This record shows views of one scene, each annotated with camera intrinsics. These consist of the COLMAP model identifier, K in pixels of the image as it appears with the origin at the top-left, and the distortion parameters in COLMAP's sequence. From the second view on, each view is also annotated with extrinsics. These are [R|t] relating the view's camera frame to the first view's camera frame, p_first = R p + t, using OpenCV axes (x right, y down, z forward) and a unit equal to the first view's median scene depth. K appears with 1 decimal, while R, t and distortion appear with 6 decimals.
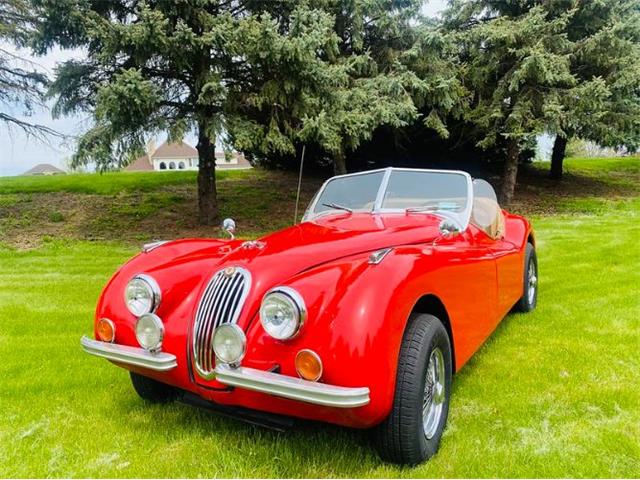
lens RADIAL K [[543.4, 0, 320.0], [0, 543.4, 240.0], [0, 0, 1]] dist [0.005589, 0.004986]
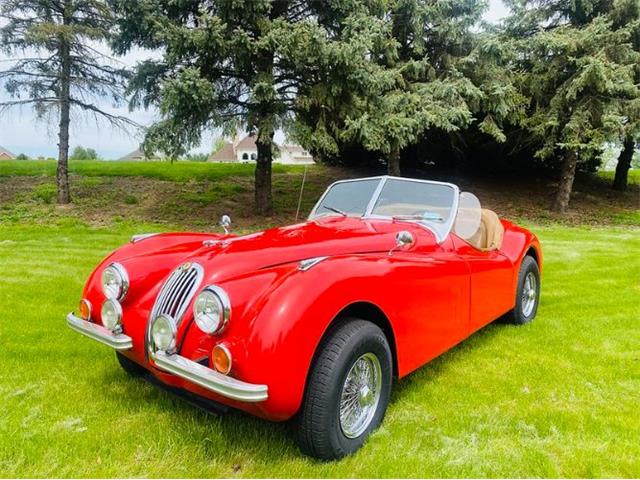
lens RADIAL K [[515.9, 0, 320.0], [0, 515.9, 240.0], [0, 0, 1]] dist [-0.000077, 0.001147]
pose [[0.988986, 0.069076, -0.130905, 0.047420], [-0.067016, 0.997550, 0.020080, -0.007094], [0.131971, -0.011086, 0.991192, -0.000503]]
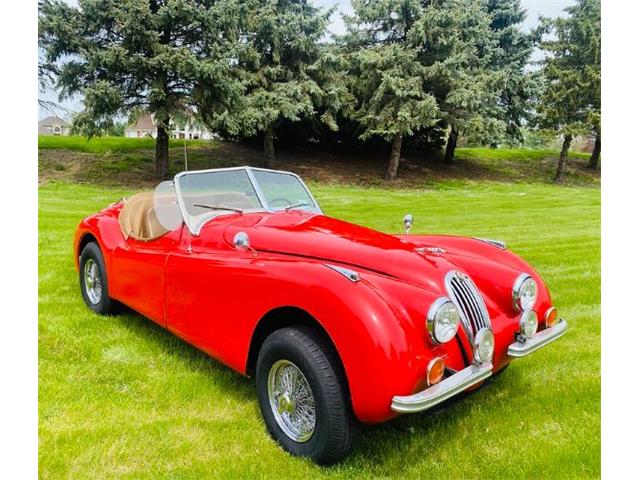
lens RADIAL K [[516.2, 0, 311.0], [0, 516.2, 246.1], [0, 0, 1]] dist [0.000239, 0.005065]
pose [[0.997681, 0.068058, -0.000402, 0.219540], [-0.067837, 0.994879, 0.074932, 0.021743], [0.005500, -0.074731, 0.997189, -0.425632]]
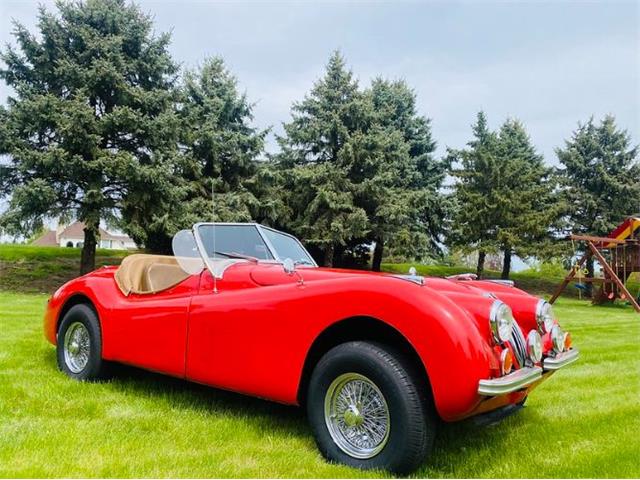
lens RADIAL K [[522.5, 0, 318.3], [0, 522.5, 234.0], [0, 0, 1]] dist [0.137267, -0.260224]
pose [[0.984712, 0.085659, 0.151673, 0.165144], [-0.055931, 0.980111, -0.190404, 0.067984], [-0.164966, 0.179010, 0.969918, -0.437262]]
